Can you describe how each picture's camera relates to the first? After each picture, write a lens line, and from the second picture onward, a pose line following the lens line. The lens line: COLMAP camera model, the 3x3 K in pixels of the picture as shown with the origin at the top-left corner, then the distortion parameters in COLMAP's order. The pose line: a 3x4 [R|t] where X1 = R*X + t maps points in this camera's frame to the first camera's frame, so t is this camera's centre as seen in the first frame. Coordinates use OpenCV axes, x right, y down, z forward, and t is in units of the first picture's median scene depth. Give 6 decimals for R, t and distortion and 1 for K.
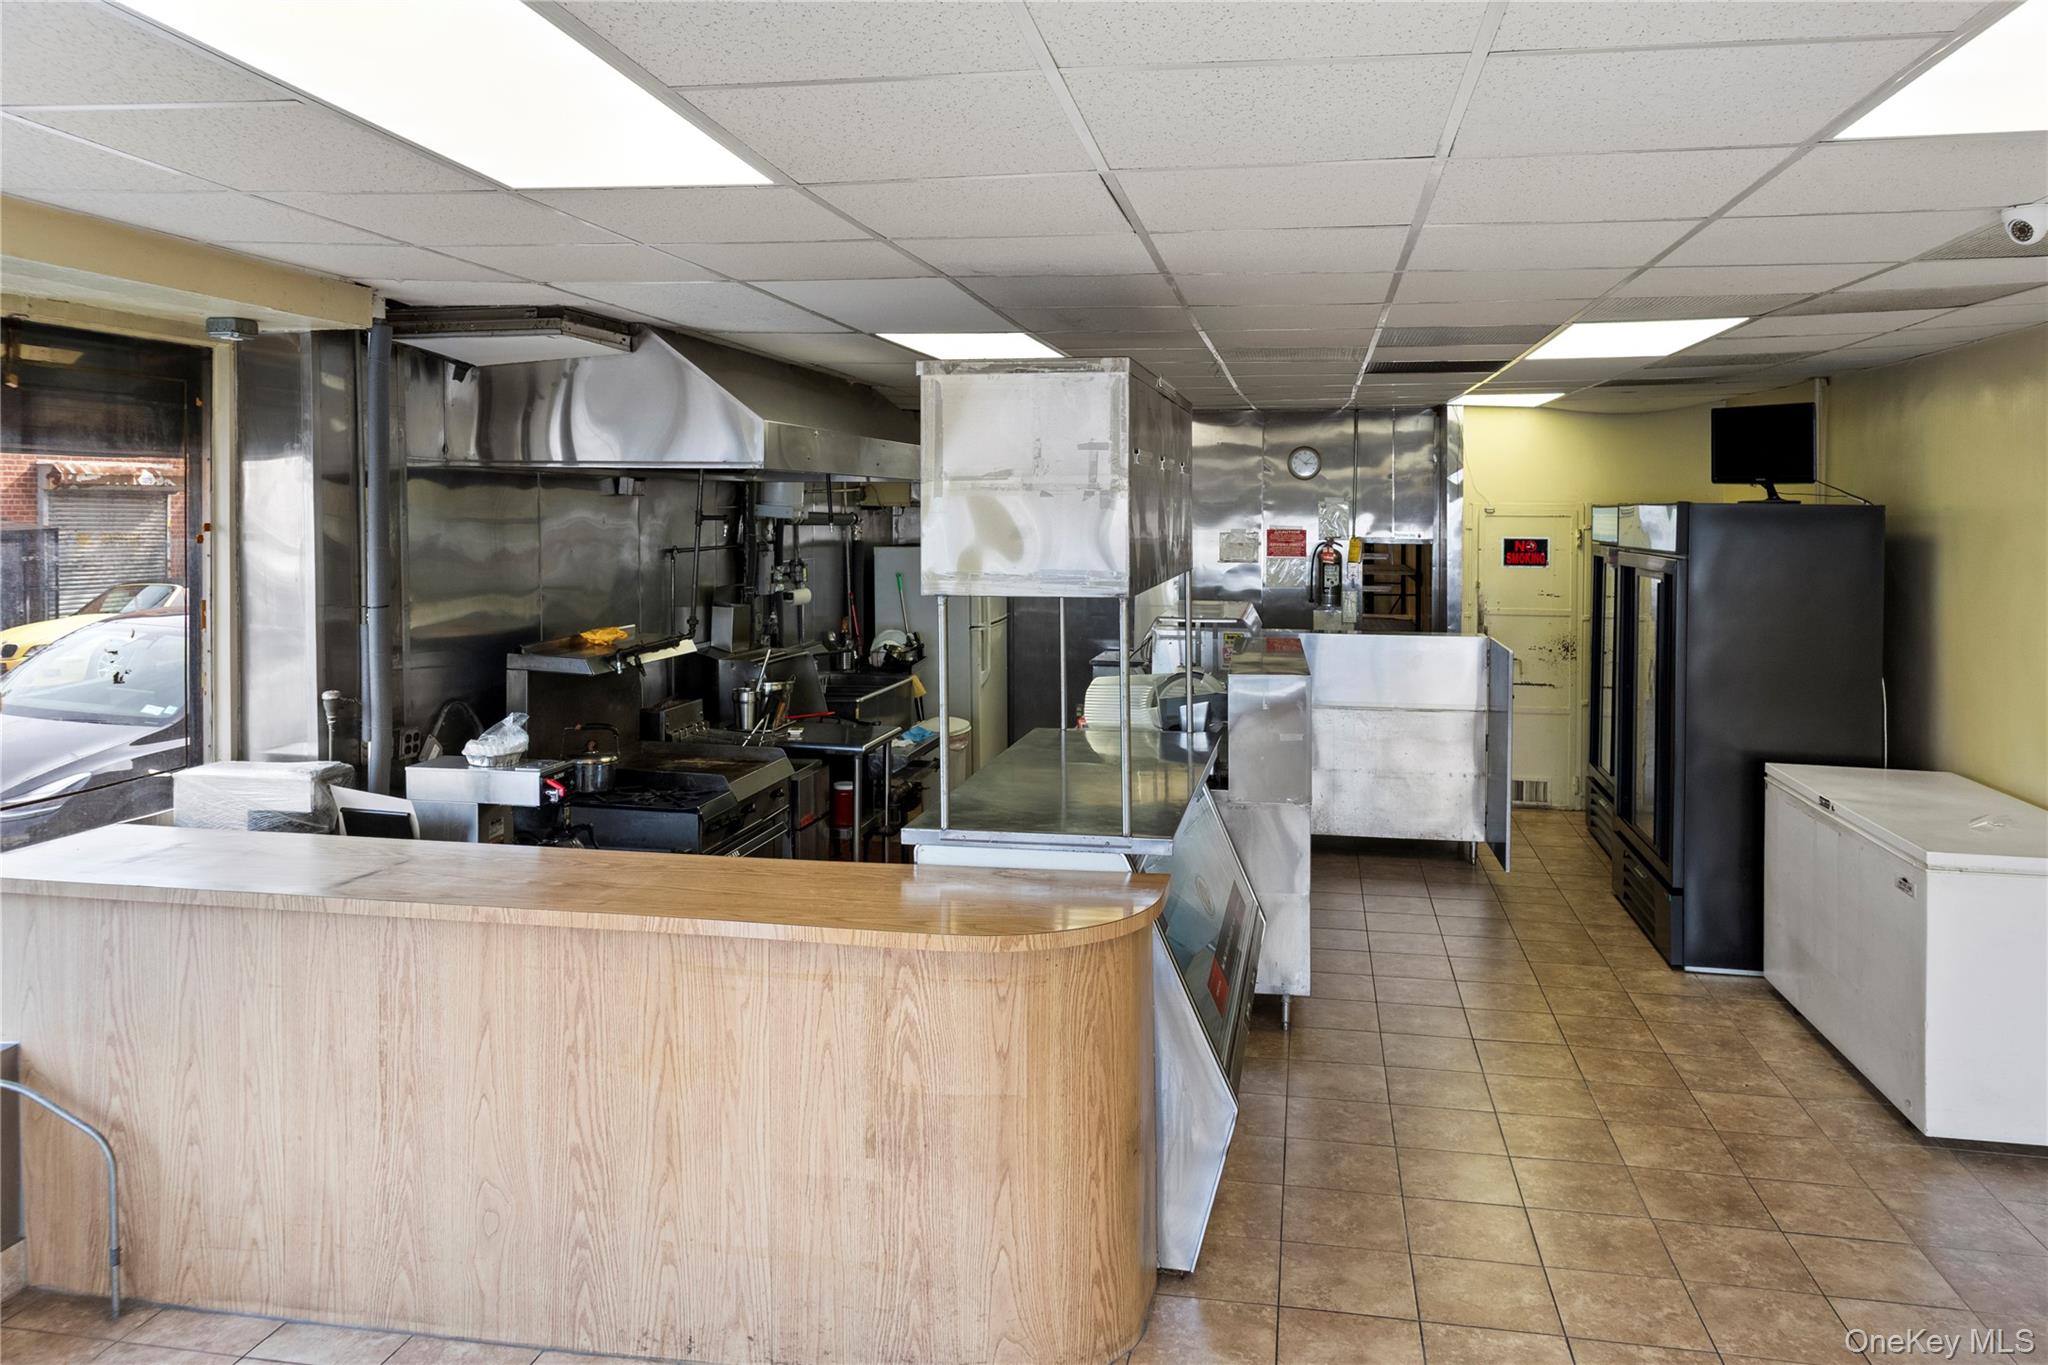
lens RADIAL K [[1456.7, 0, 1032.6], [0, 1456.7, 543.0], [0, 0, 1]] dist [0.002153, 0.001162]
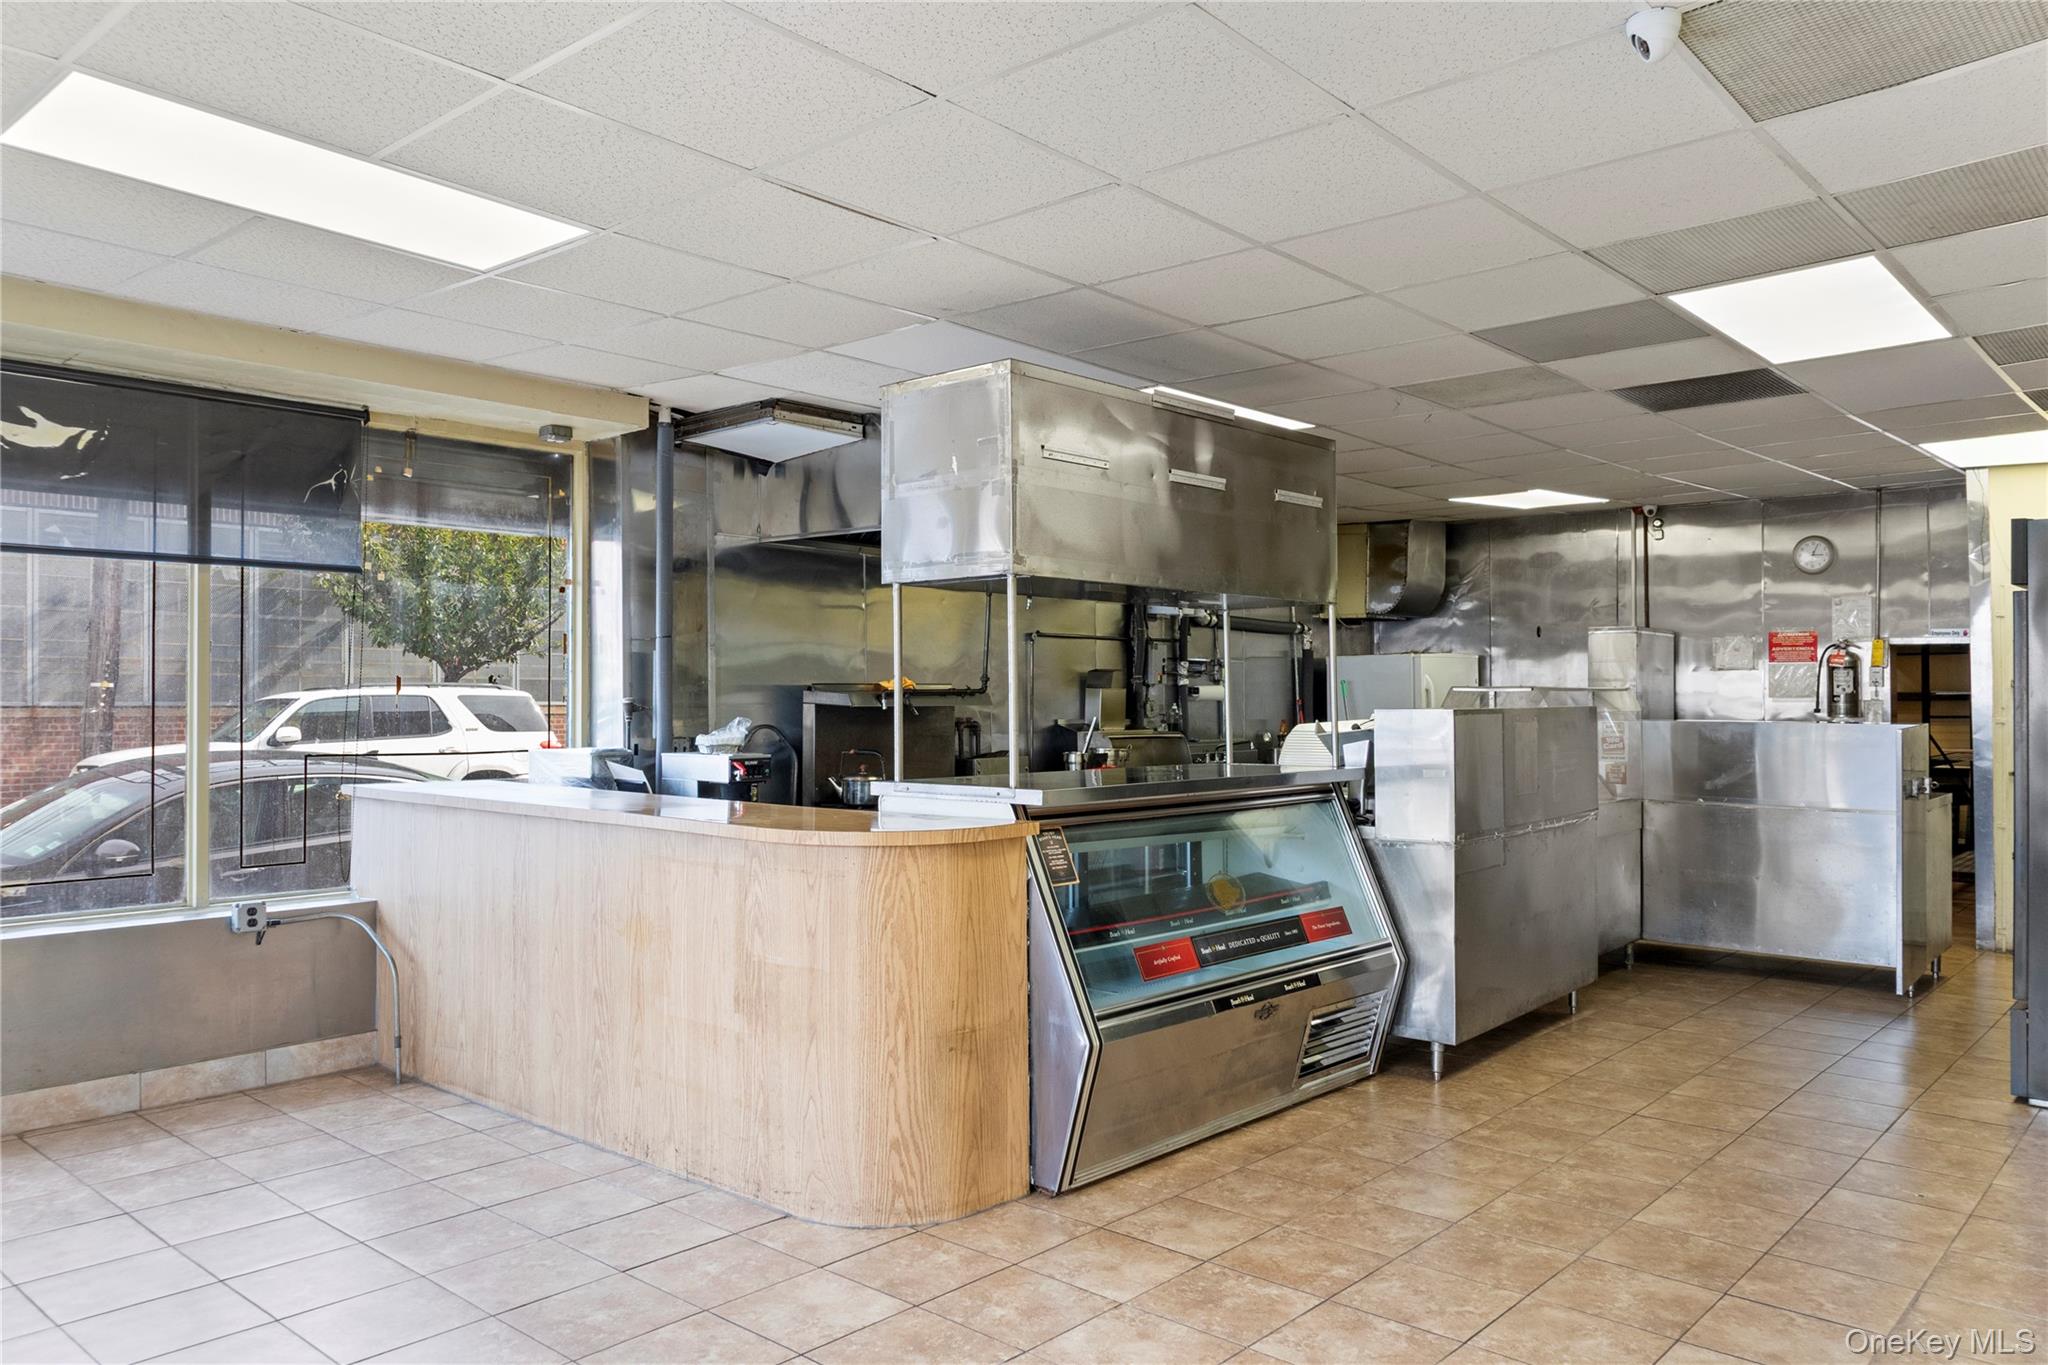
lens RADIAL K [[1422.3, 0, 1024.0], [0, 1422.3, 682.5], [0, 0, 1]] dist [0.000570, 0.000359]
pose [[0.857953, -0.008724, -0.513654, 0.546860], [-0.009410, 0.999421, -0.032691, 0.135268], [0.513642, 0.032881, 0.857374, 0.060444]]
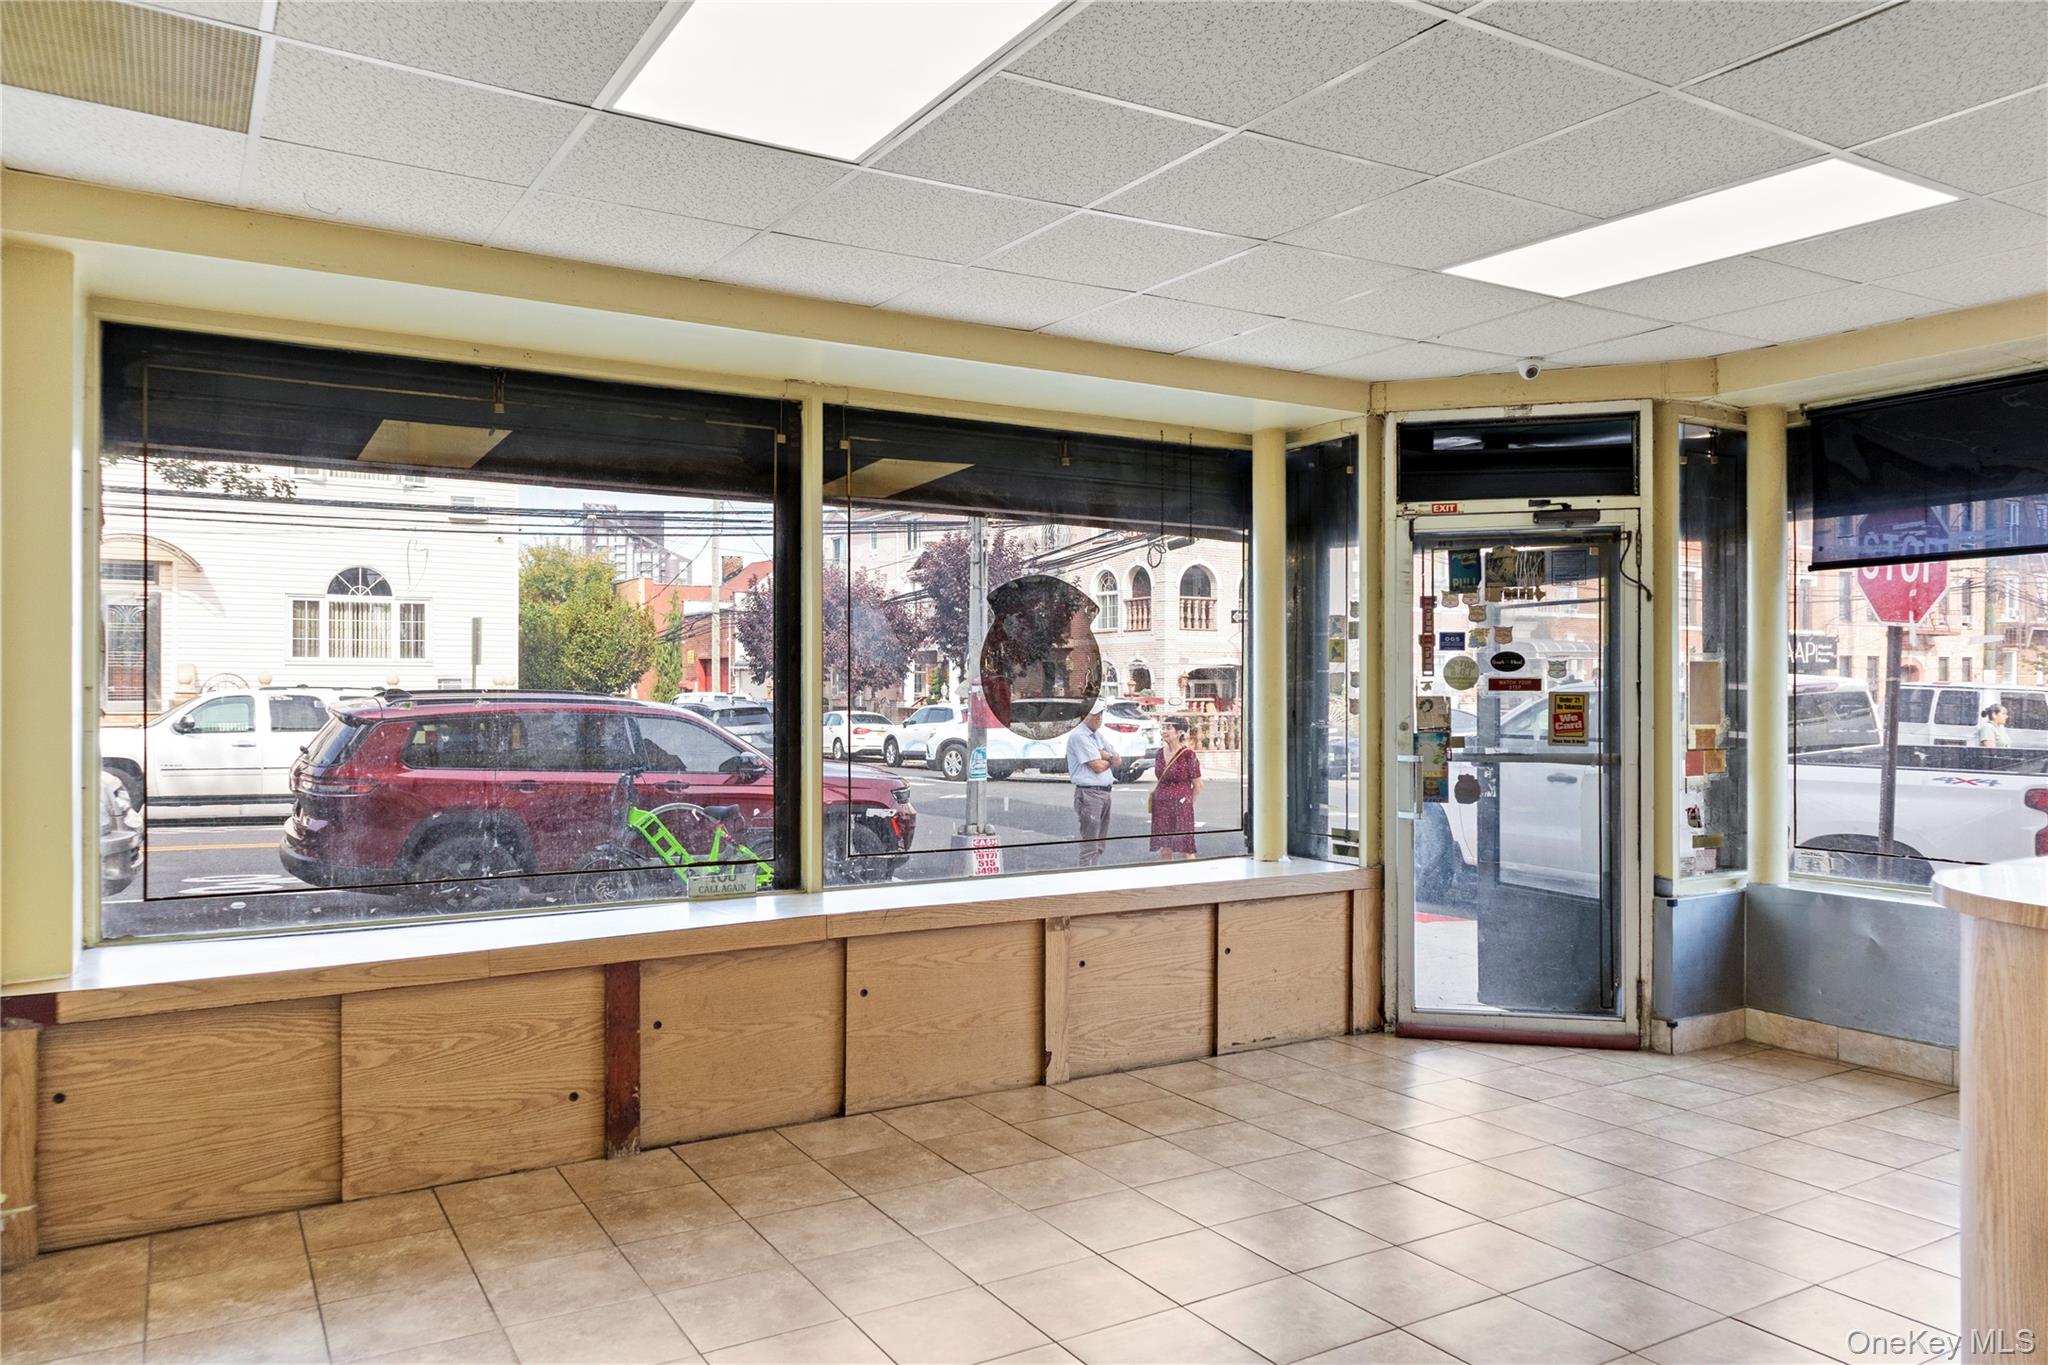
lens RADIAL K [[1422.3, 0, 1024.0], [0, 1422.3, 682.5], [0, 0, 1]] dist [0.000570, 0.000359]
pose [[-0.748418, -0.009096, -0.663165, 0.700112], [-0.020132, 0.999757, 0.009007, 0.116884], [0.662922, 0.020092, -0.748419, 0.935370]]
